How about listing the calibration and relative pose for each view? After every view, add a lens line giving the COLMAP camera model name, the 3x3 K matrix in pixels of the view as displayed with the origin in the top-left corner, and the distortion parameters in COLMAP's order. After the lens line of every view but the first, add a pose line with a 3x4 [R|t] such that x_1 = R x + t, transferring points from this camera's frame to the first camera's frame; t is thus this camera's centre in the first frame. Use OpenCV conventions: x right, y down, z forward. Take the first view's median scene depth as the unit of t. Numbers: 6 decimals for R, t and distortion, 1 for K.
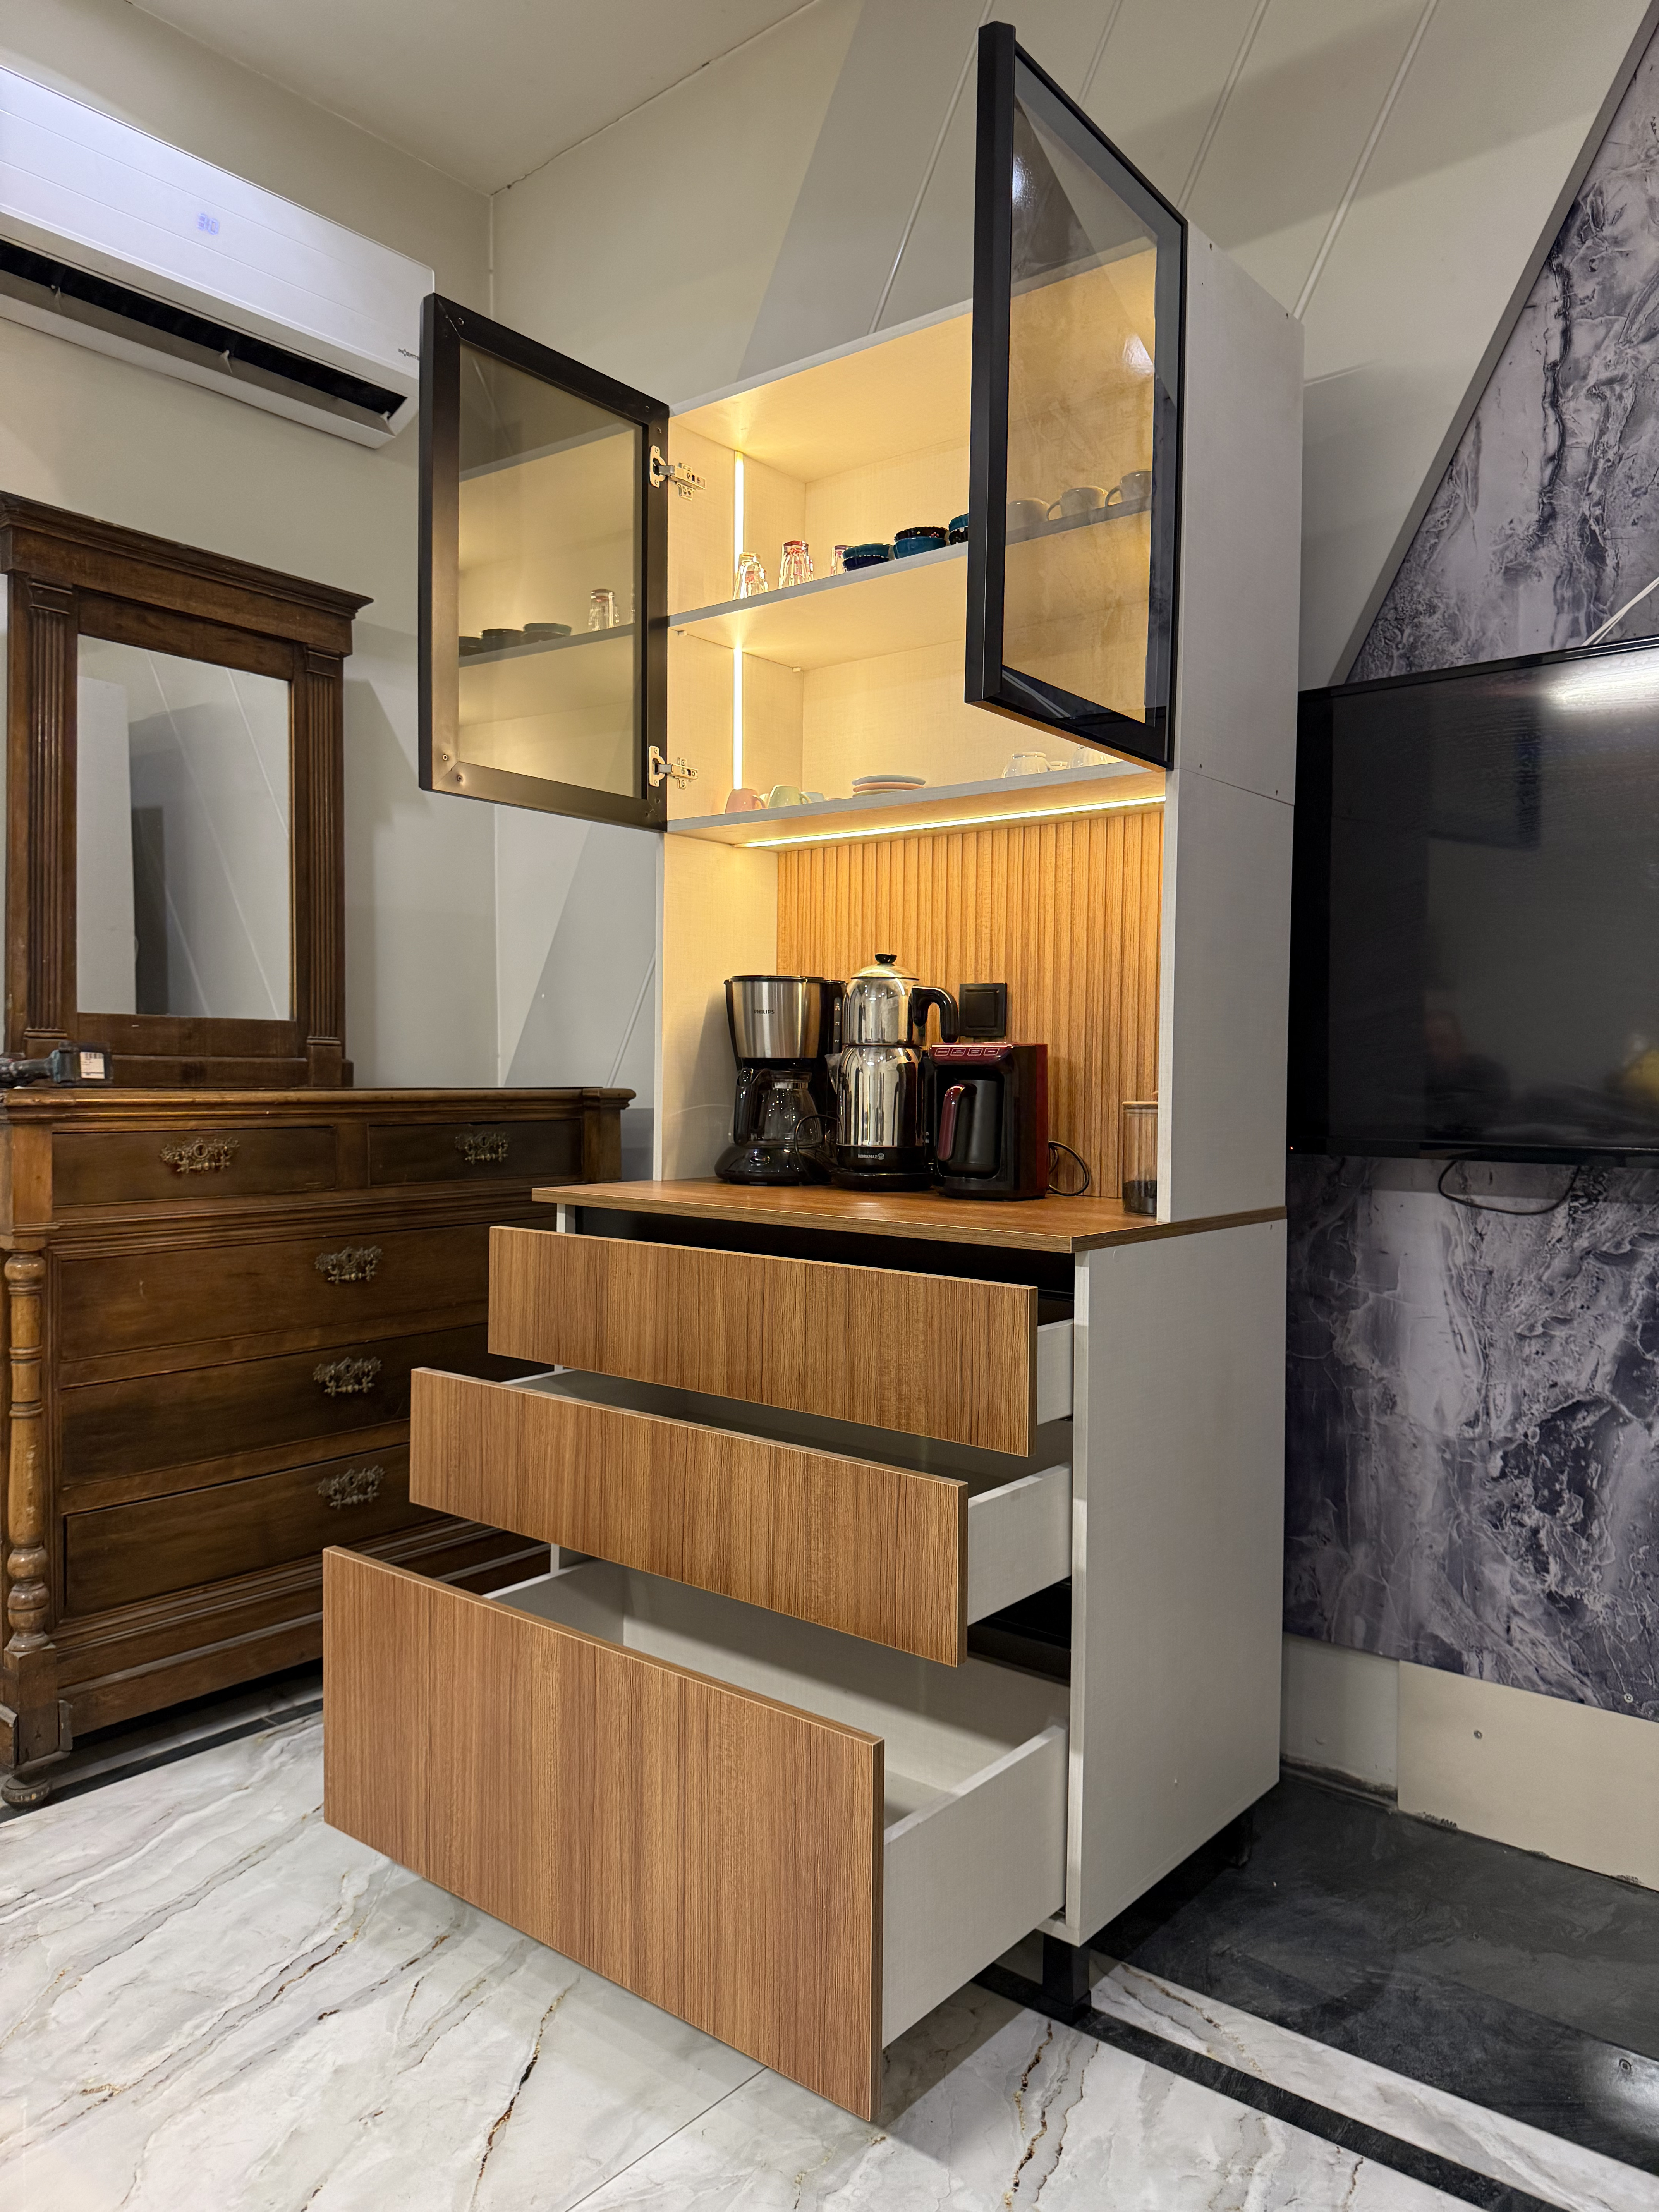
lens RADIAL K [[1560.4, 0, 868.7], [0, 1560.4, 1111.5], [0, 0, 1]] dist [-0.008522, -0.005060]
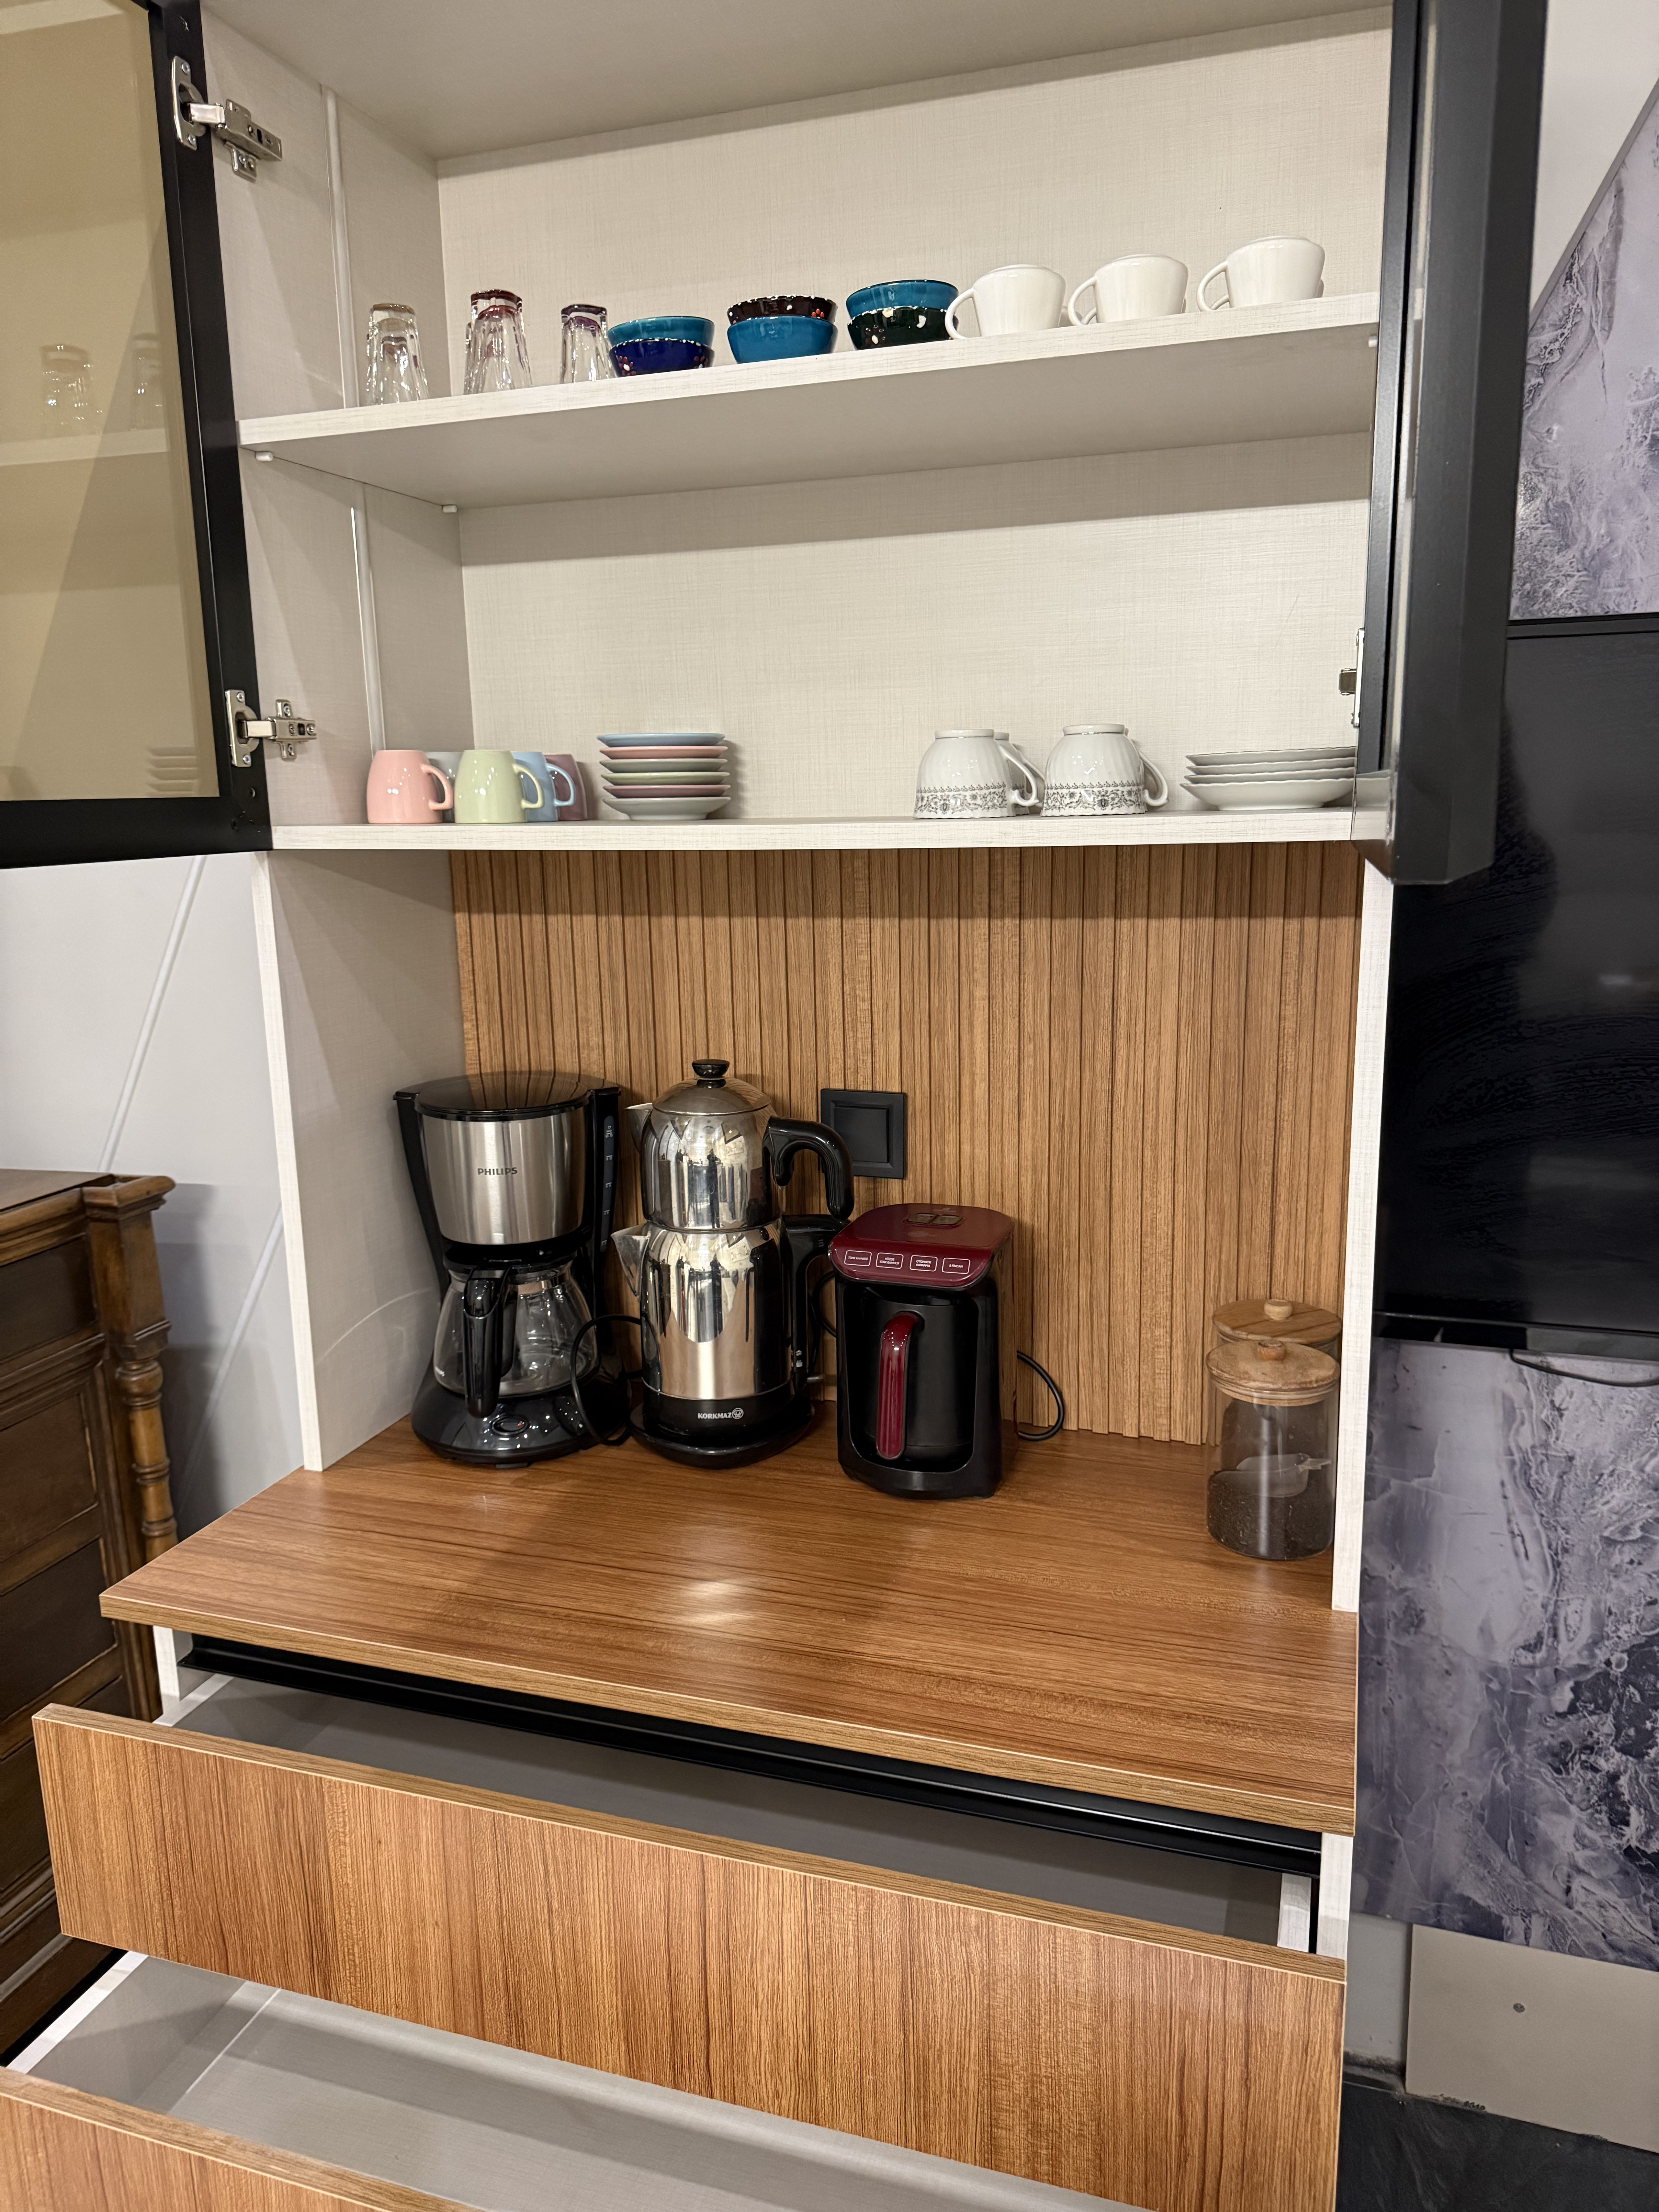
lens RADIAL K [[1560.4, 0, 868.7], [0, 1560.4, 1111.5], [0, 0, 1]] dist [-0.008522, -0.005060]
pose [[0.933904, -0.095045, 0.344659, -0.145552], [0.033849, 0.983192, 0.179411, -0.201282], [-0.355918, -0.155886, 0.921424, 0.477672]]
